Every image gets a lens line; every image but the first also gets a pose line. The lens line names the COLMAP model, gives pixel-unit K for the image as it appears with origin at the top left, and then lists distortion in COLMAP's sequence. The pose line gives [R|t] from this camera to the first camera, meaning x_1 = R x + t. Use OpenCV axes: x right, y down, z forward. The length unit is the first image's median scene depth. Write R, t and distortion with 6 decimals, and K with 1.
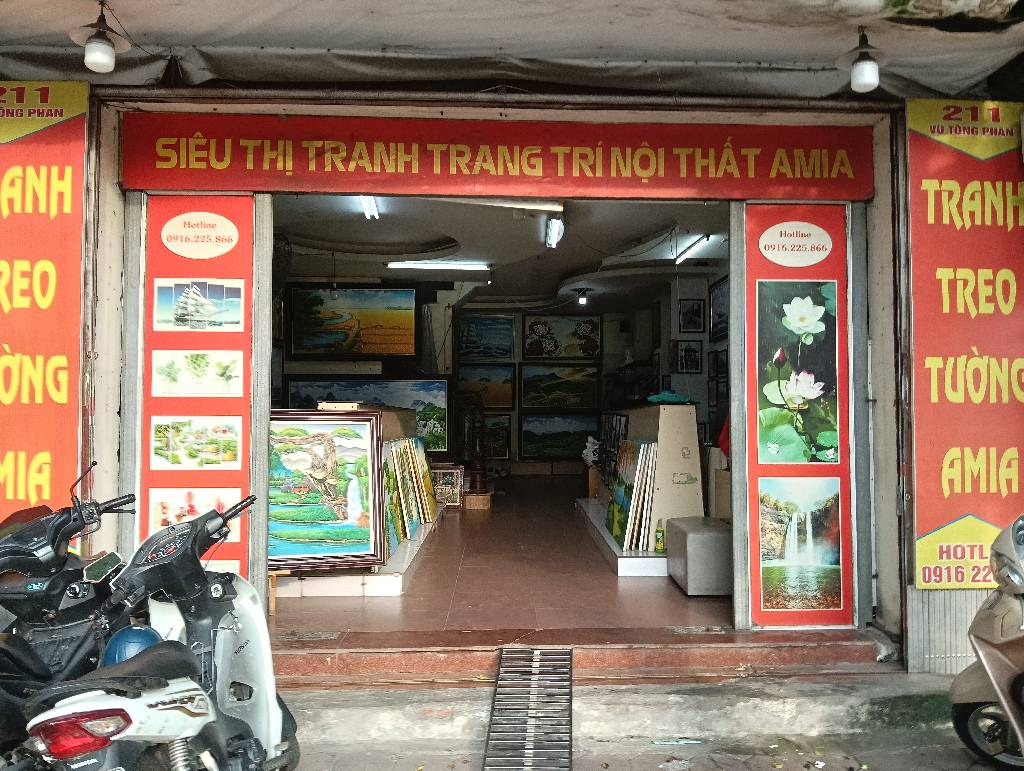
lens RADIAL K [[868.5, 0, 515.6], [0, 868.5, 388.0], [0, 0, 1]] dist [0.072052, -0.189166]
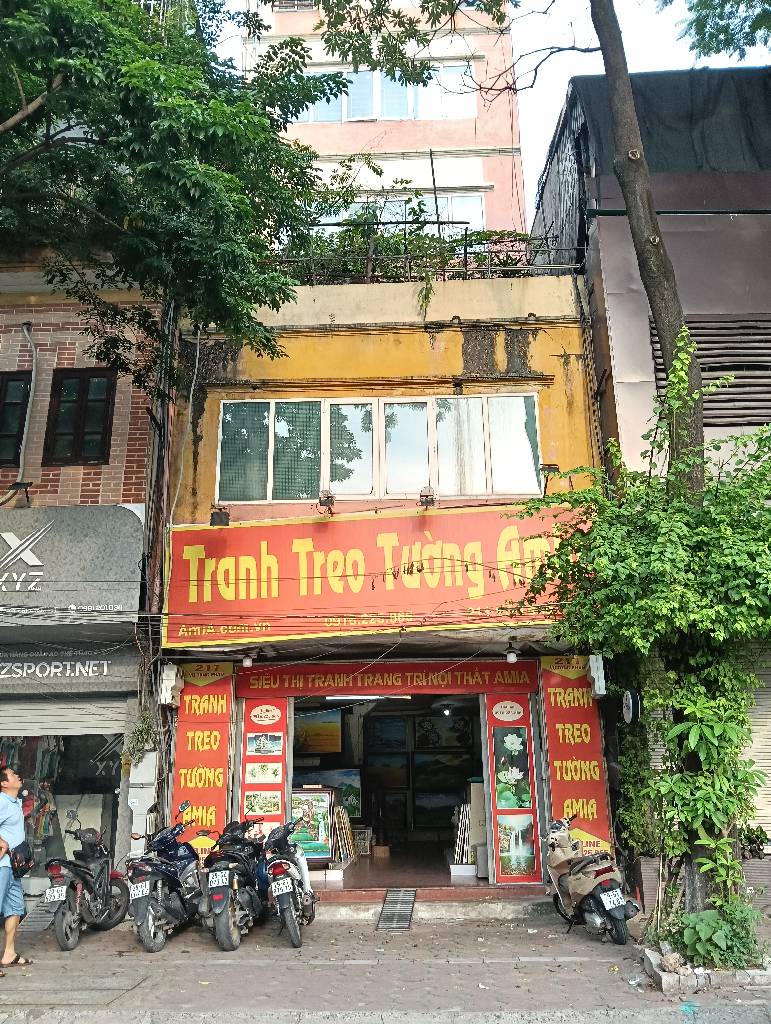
lens RADIAL K [[868.5, 0, 382.1], [0, 868.5, 488.1], [0, 0, 1]] dist [0.072052, -0.189166]
pose [[0.998688, -0.031968, -0.040011, 0.090939], [0.018274, 0.952268, -0.304715, -0.023896], [0.047843, 0.303584, 0.951603, -1.500807]]
